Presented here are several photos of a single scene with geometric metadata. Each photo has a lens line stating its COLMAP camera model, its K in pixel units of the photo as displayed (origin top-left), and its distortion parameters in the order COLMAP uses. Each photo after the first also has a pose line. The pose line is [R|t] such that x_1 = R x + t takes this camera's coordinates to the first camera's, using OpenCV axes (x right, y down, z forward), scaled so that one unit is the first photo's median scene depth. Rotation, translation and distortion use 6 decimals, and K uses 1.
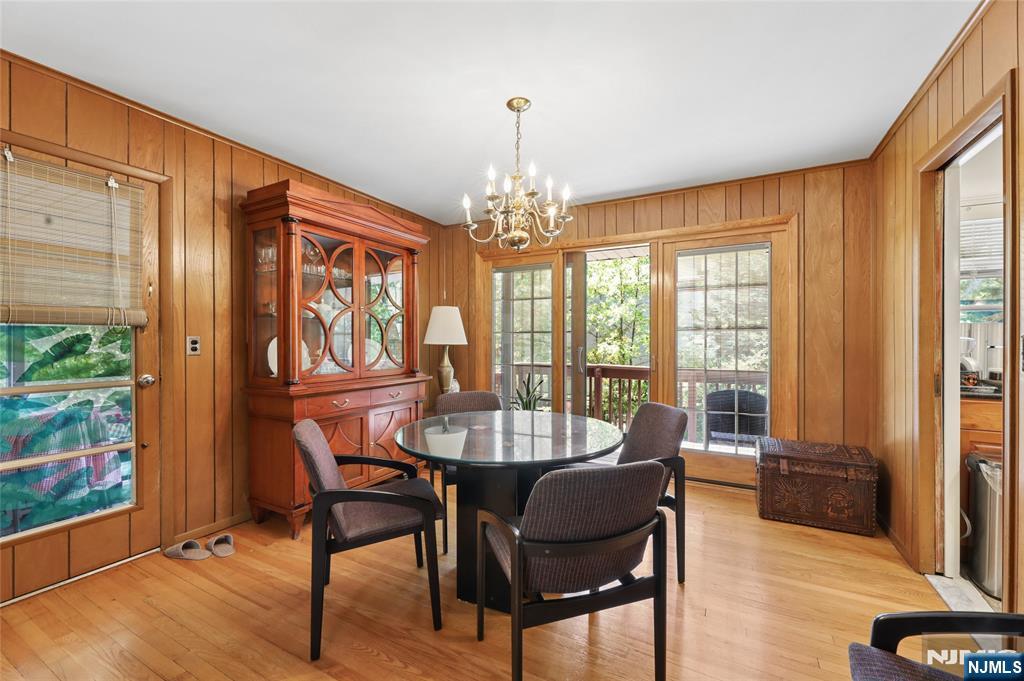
lens RADIAL K [[418.6, 0, 509.2], [0, 418.6, 340.6], [0, 0, 1]] dist [0.000289, 0.000109]
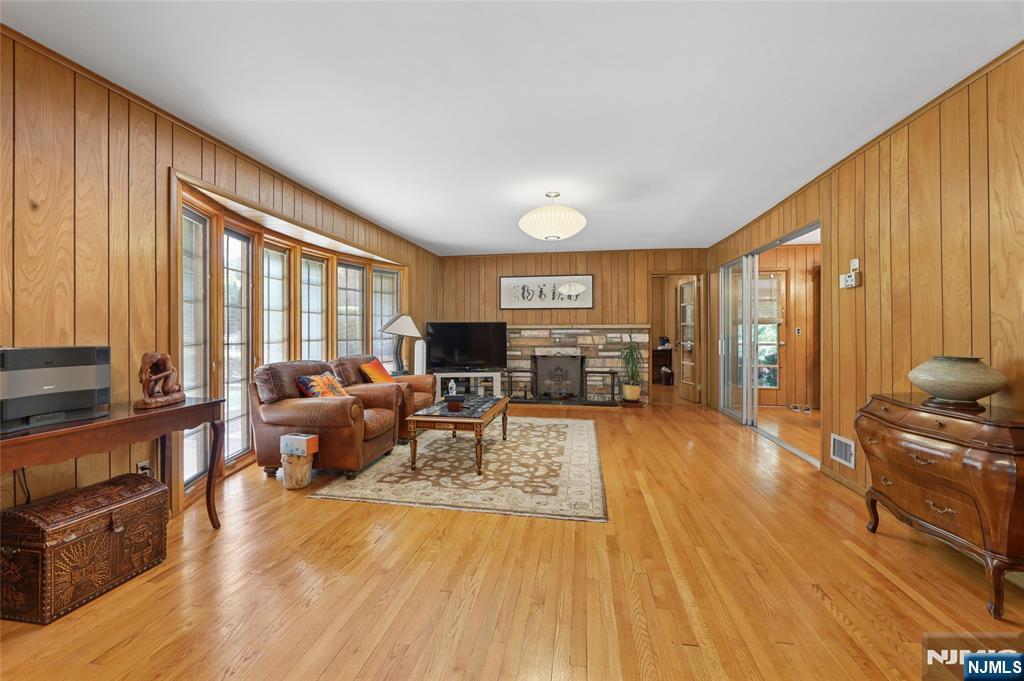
lens RADIAL K [[418.6, 0, 509.2], [0, 418.6, 340.6], [0, 0, 1]] dist [0.000289, 0.000109]
pose [[0.322043, 0.012666, -0.946640, 1.111294], [0.009874, 0.999811, 0.016736, 0.009882], [0.946674, -0.014737, 0.321857, -1.513286]]
